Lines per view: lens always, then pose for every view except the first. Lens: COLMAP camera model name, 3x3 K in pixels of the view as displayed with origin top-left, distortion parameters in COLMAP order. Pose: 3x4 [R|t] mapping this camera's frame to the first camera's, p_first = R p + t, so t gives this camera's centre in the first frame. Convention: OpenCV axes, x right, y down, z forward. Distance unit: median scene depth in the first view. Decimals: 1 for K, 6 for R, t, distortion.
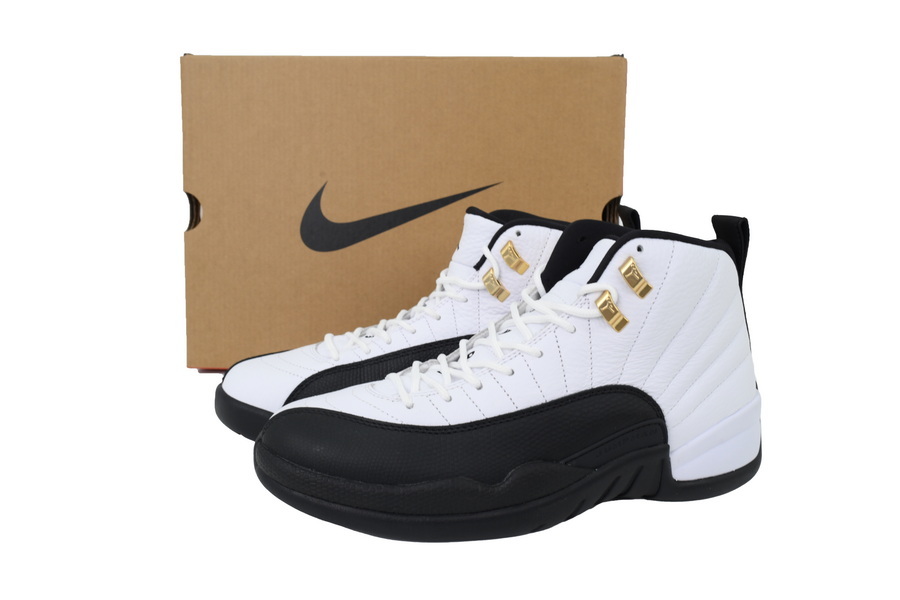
lens RADIAL K [[751.1, 0, 450.0], [0, 751.1, 300.0], [0, 0, 1]] dist [0.003393, 0.000463]
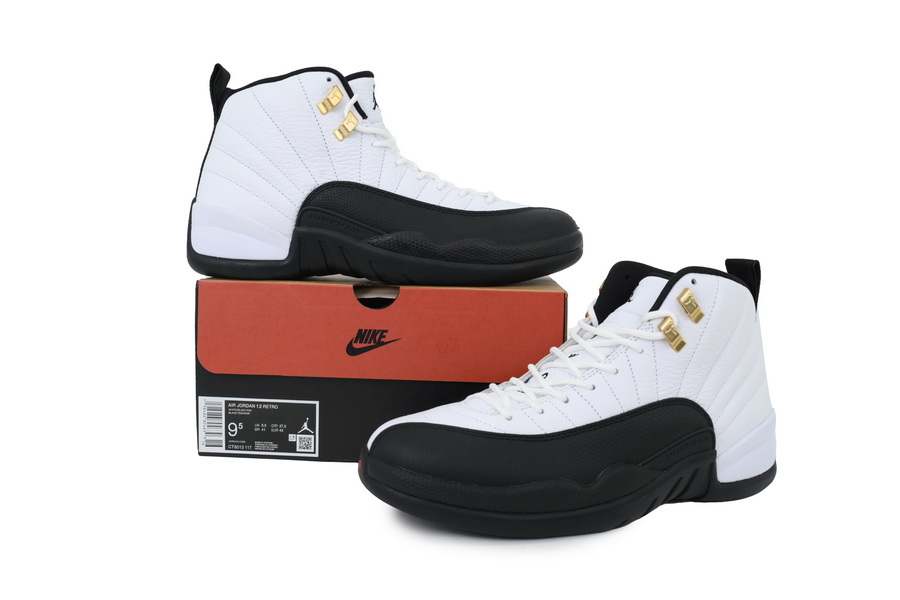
lens RADIAL K [[751.1, 0, 450.0], [0, 751.1, 300.0], [0, 0, 1]] dist [0.003393, 0.000463]
pose [[0.987594, 0.006609, 0.156887, -0.314121], [0.007650, 0.995903, -0.090104, 0.064817], [-0.156840, 0.090187, 0.983498, -0.108209]]
